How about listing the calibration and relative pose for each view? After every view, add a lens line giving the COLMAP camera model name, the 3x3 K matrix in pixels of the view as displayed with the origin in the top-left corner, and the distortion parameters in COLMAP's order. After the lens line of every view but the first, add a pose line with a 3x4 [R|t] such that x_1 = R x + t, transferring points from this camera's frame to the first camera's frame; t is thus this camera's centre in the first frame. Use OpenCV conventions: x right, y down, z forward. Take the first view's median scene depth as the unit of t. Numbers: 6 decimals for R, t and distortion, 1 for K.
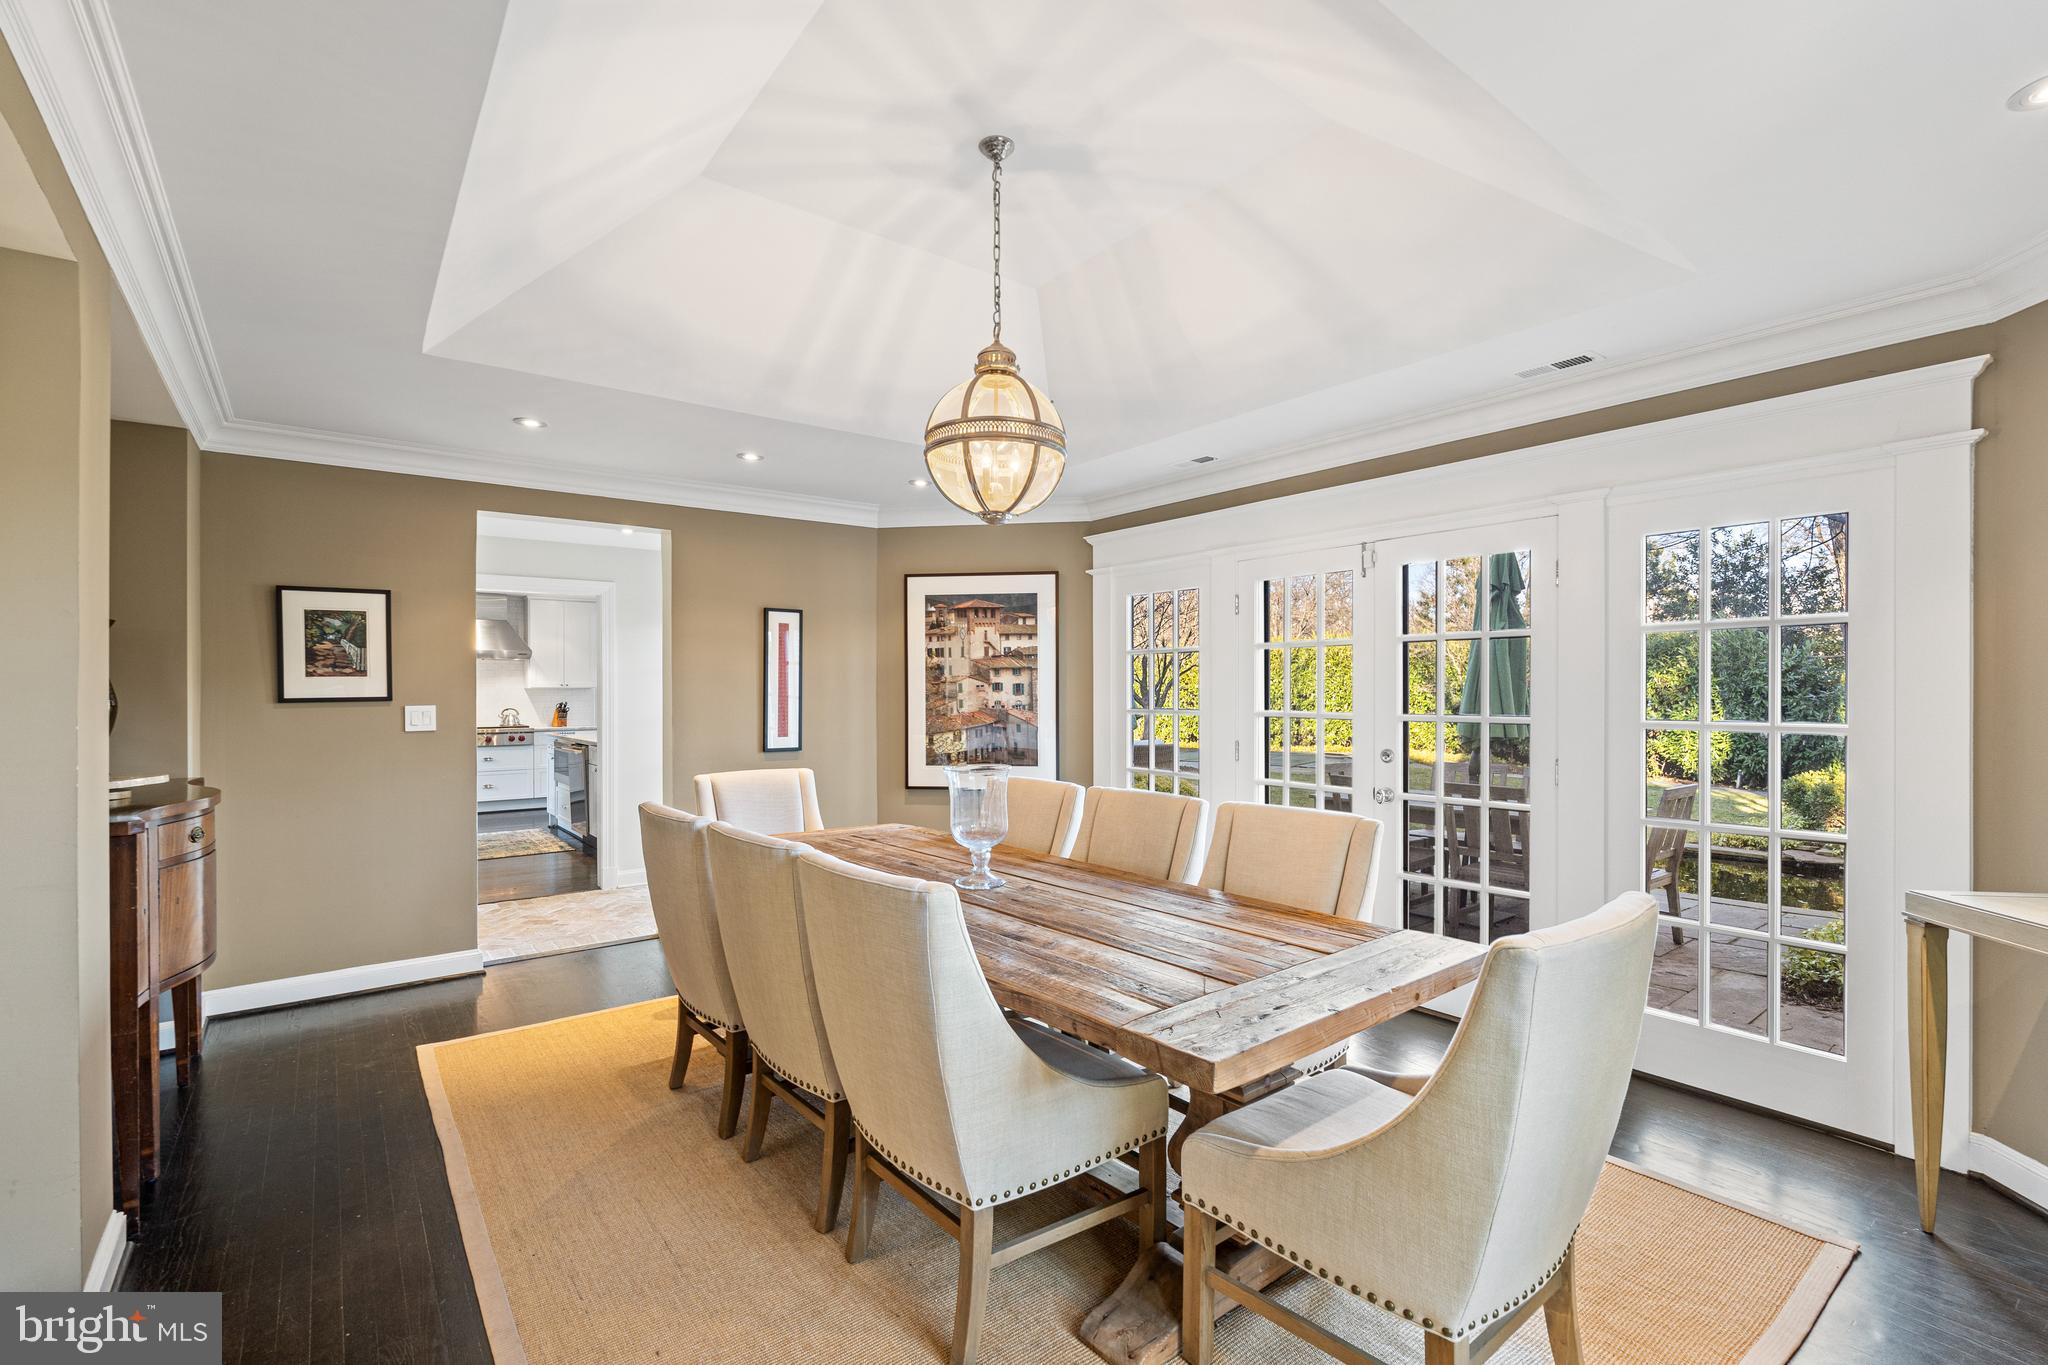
lens RADIAL K [[907.3, 0, 1025.0], [0, 907.3, 693.8], [0, 0, 1]] dist [0.001241, -0.000301]
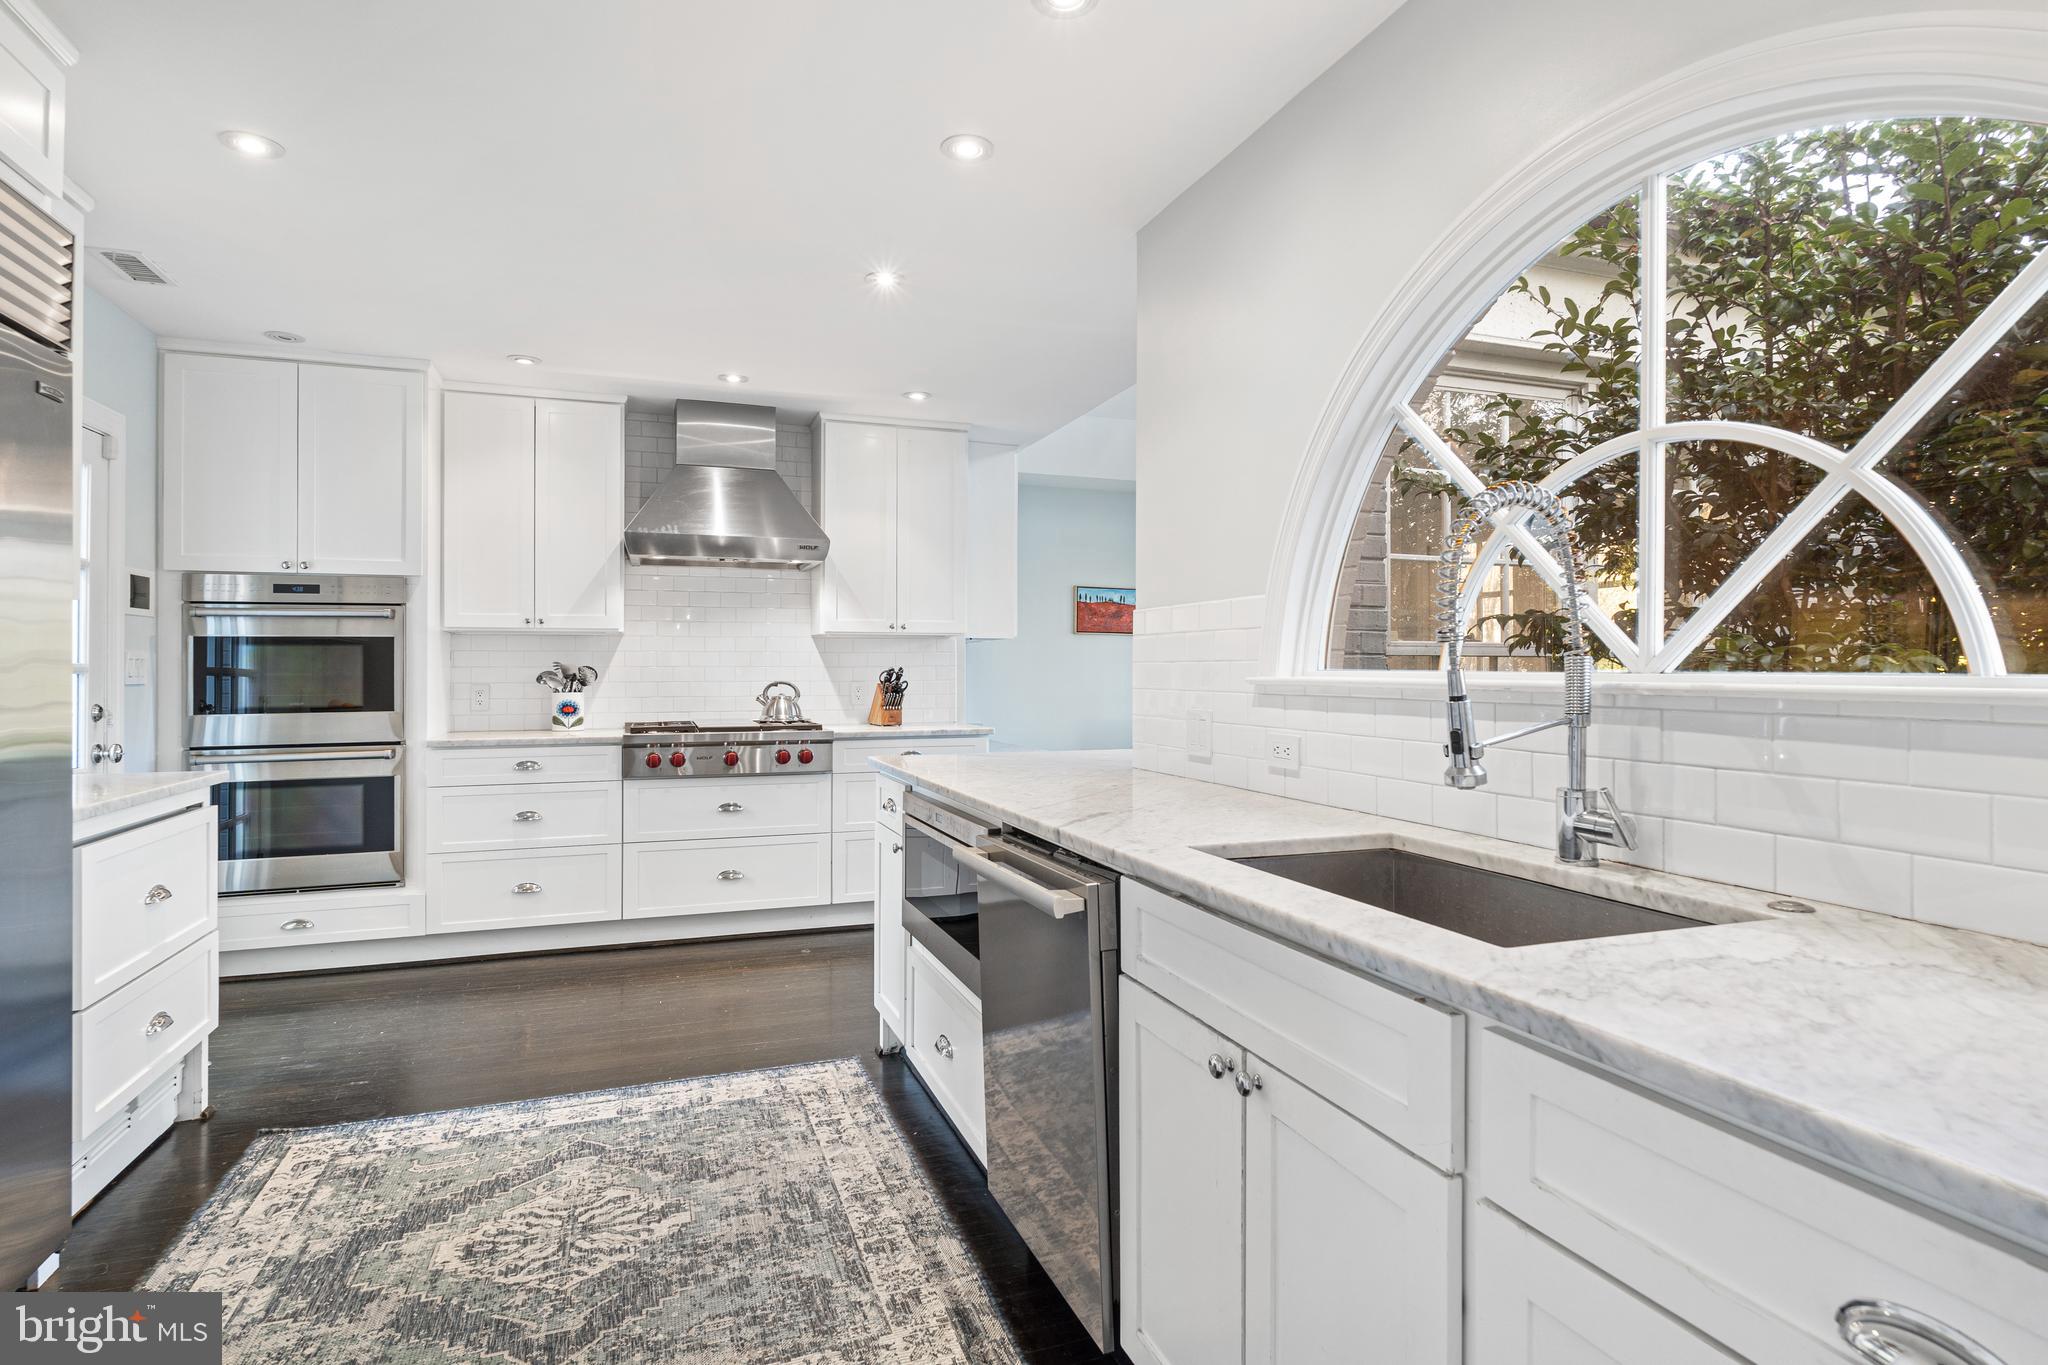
lens RADIAL K [[1062.0, 0, 1026.9], [0, 1062.0, 683.6], [0, 0, 1]] dist [-0.005670, -0.000106]
pose [[0.940154, 0.000533, -0.340750, -0.295444], [-0.001248, 0.999997, -0.001880, 0.017168], [0.340748, 0.002193, 0.940152, 0.581297]]
